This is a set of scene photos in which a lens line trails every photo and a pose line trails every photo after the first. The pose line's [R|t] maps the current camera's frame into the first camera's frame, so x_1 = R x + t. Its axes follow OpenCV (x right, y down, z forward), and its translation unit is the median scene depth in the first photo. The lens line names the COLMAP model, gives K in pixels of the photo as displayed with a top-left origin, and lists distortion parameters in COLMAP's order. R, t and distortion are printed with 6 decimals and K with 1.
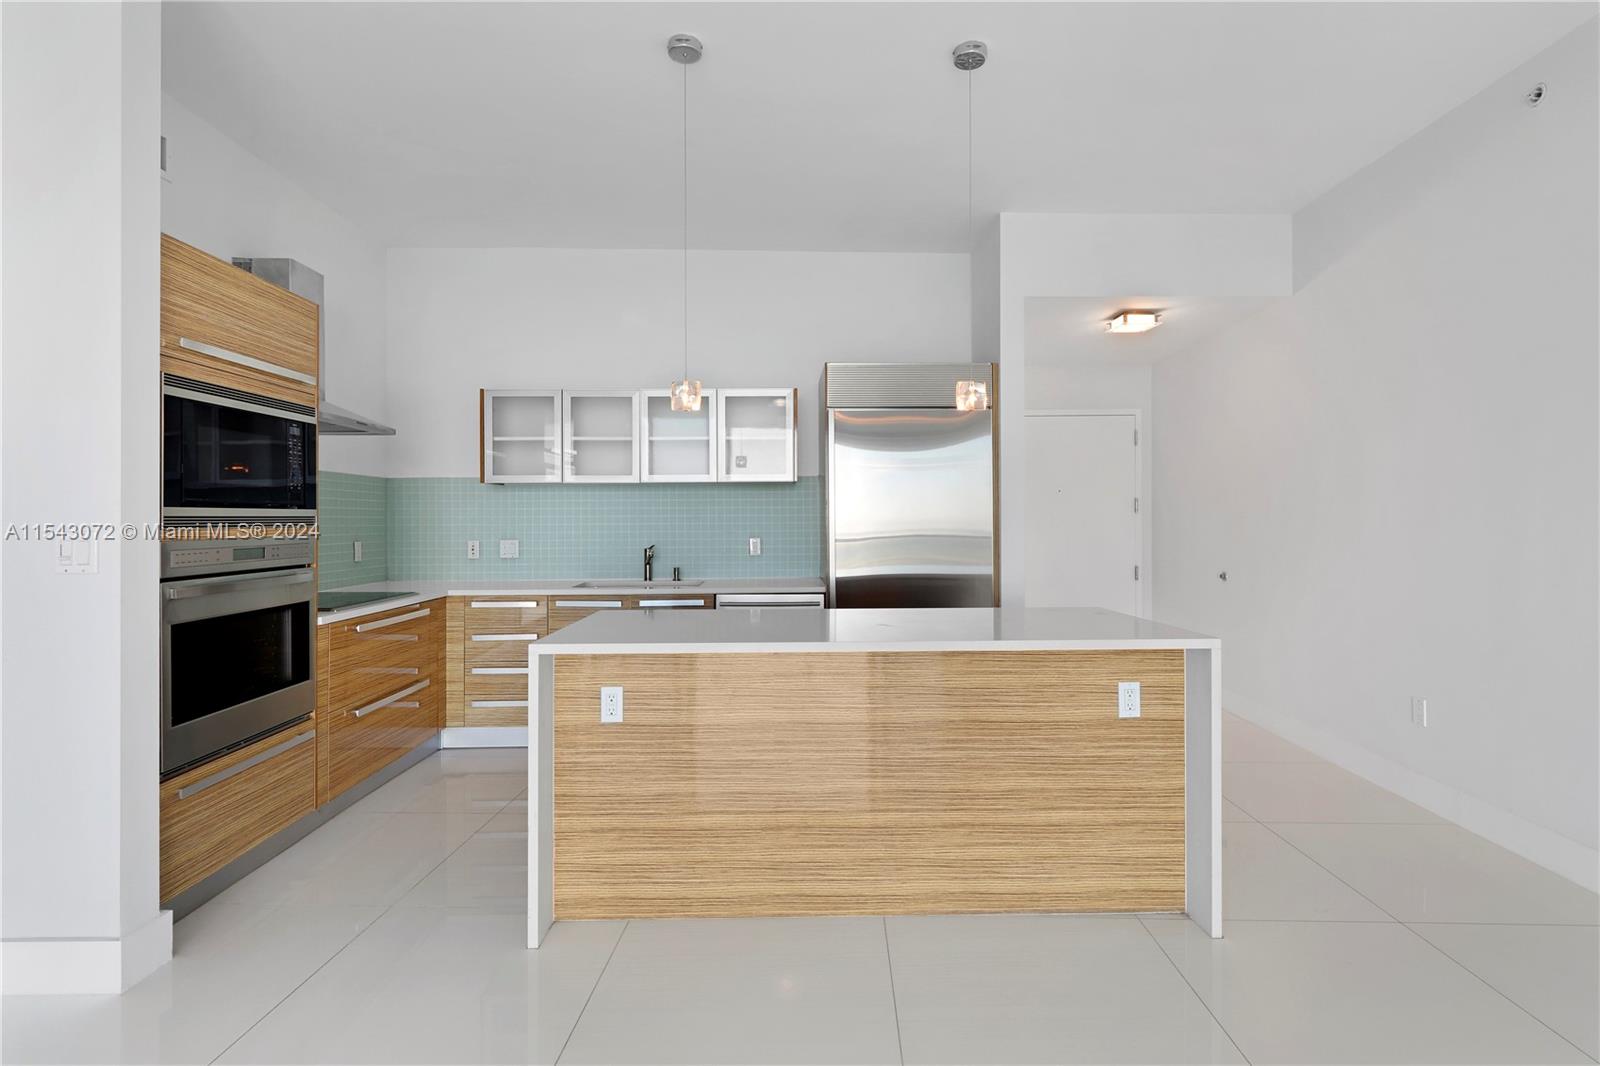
lens RADIAL K [[762.1, 0, 796.8], [0, 762.1, 533.8], [0, 0, 1]] dist [-0.001286, 0.000084]
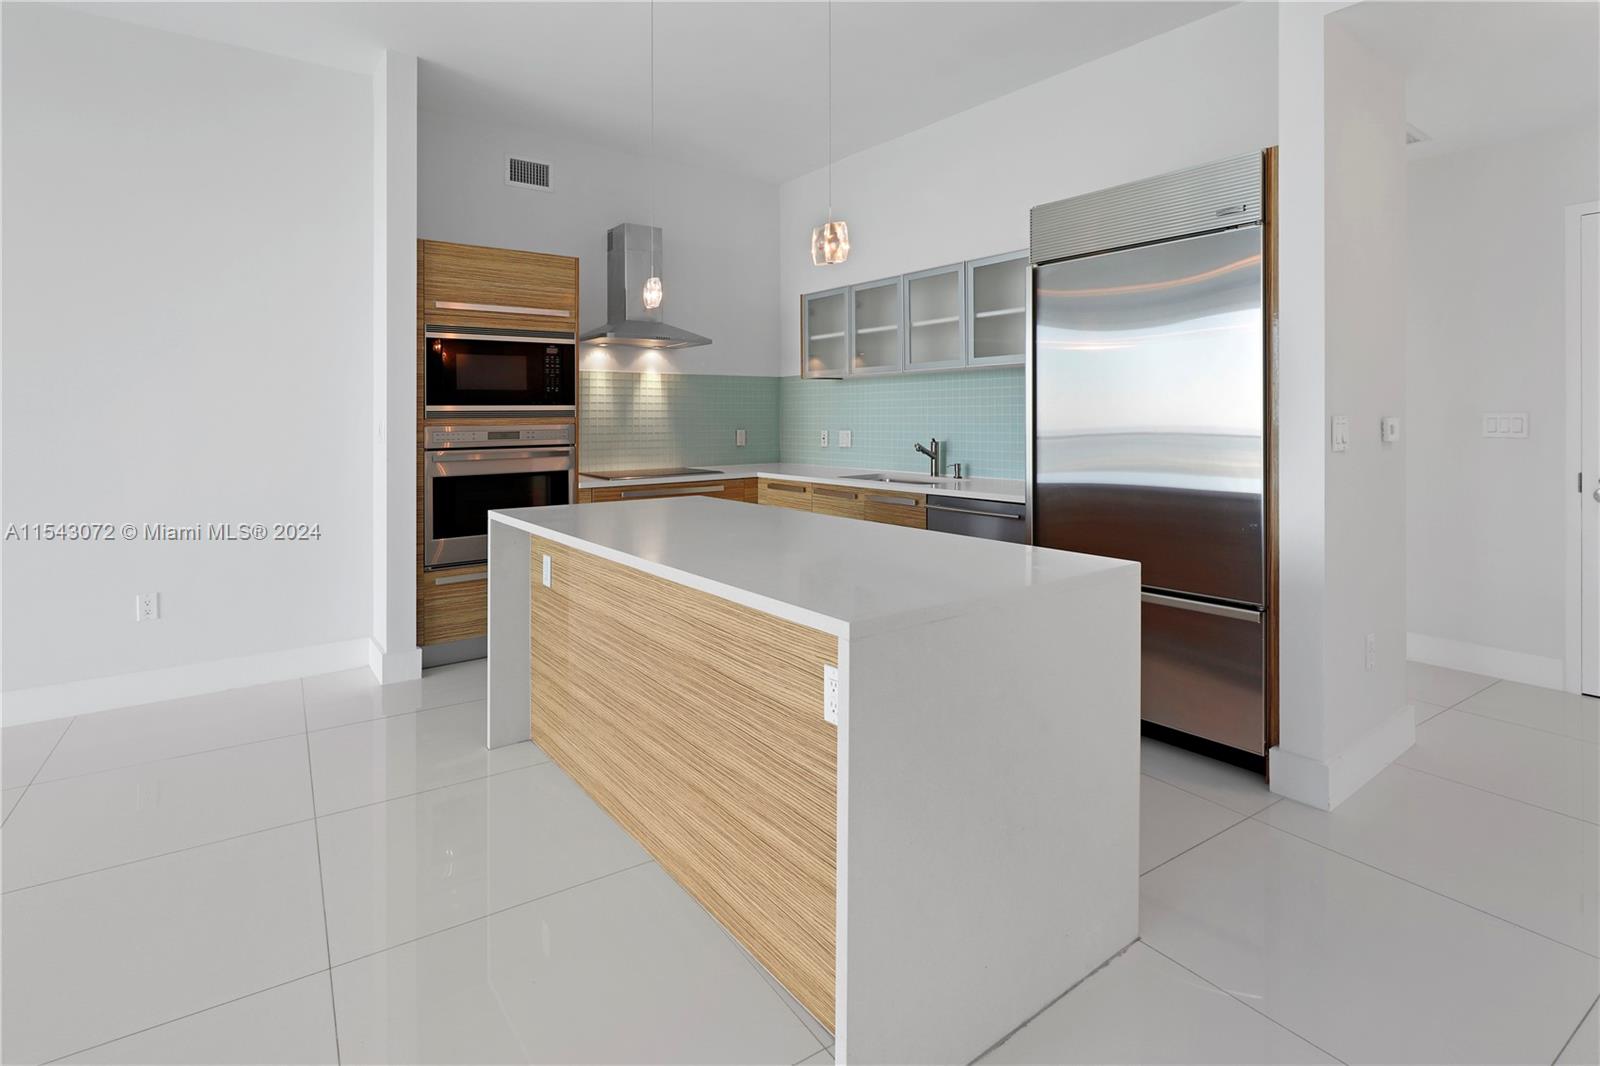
lens RADIAL K [[762.1, 0, 788.8], [0, 762.1, 436.6], [0, 0, 1]] dist [-0.001286, 0.000084]
pose [[0.599964, 0.019700, -0.799784, 0.875230], [-0.006828, 0.999786, 0.019505, -0.005858], [0.799998, -0.006241, 0.599970, 0.577256]]
